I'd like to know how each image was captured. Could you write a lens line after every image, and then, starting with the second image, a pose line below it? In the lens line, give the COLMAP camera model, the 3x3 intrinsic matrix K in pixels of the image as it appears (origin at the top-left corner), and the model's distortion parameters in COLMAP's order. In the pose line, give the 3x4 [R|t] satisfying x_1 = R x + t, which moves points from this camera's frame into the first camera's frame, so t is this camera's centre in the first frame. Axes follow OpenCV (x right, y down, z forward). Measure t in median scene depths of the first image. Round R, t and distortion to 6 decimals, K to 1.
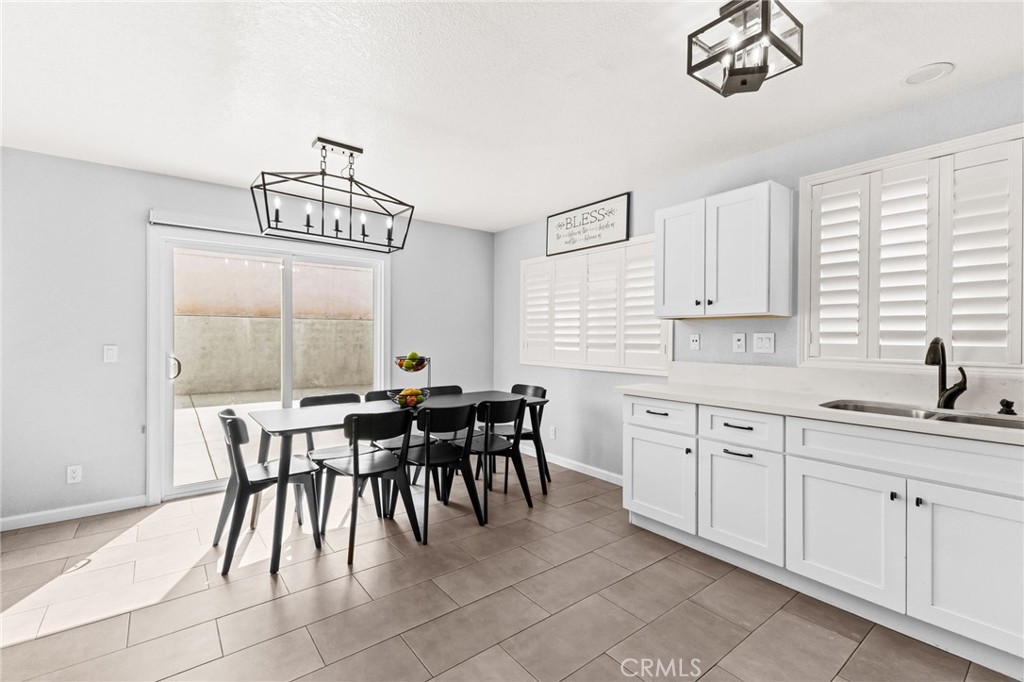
lens RADIAL K [[455.0, 0, 506.0], [0, 455.0, 335.7], [0, 0, 1]] dist [-0.006918, 0.001570]
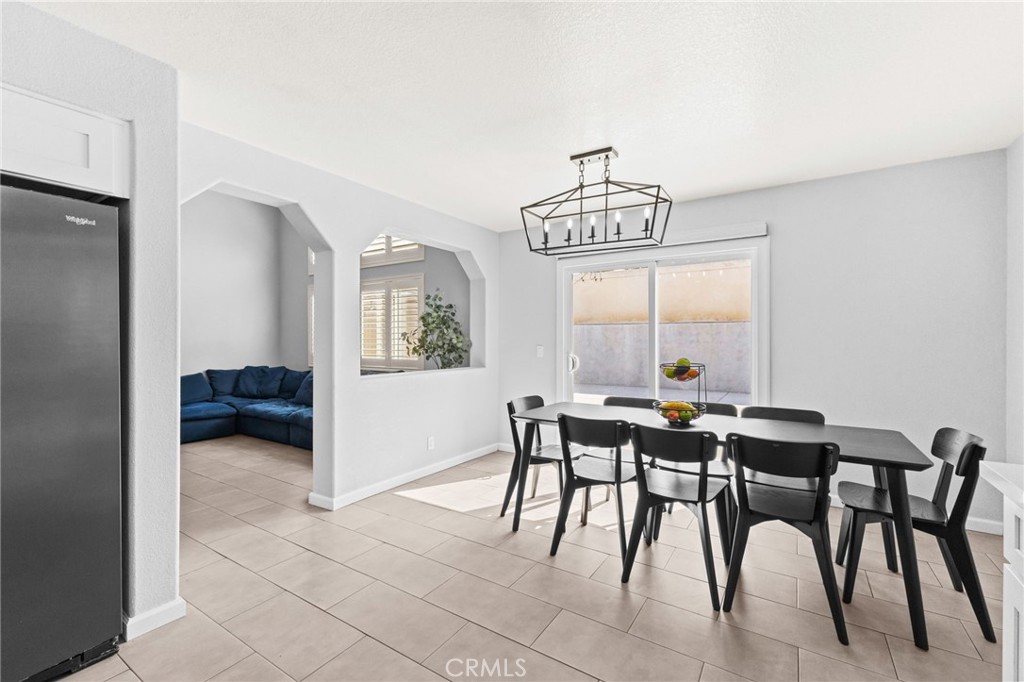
lens RADIAL K [[433.3, 0, 505.9], [0, 433.3, 343.0], [0, 0, 1]] dist [0.020749, 0.000696]
pose [[0.330715, 0.005886, -0.943712, 0.474130], [0.000440, 0.999979, 0.006391, 0.003366], [0.943731, -0.002529, 0.330706, 0.470806]]
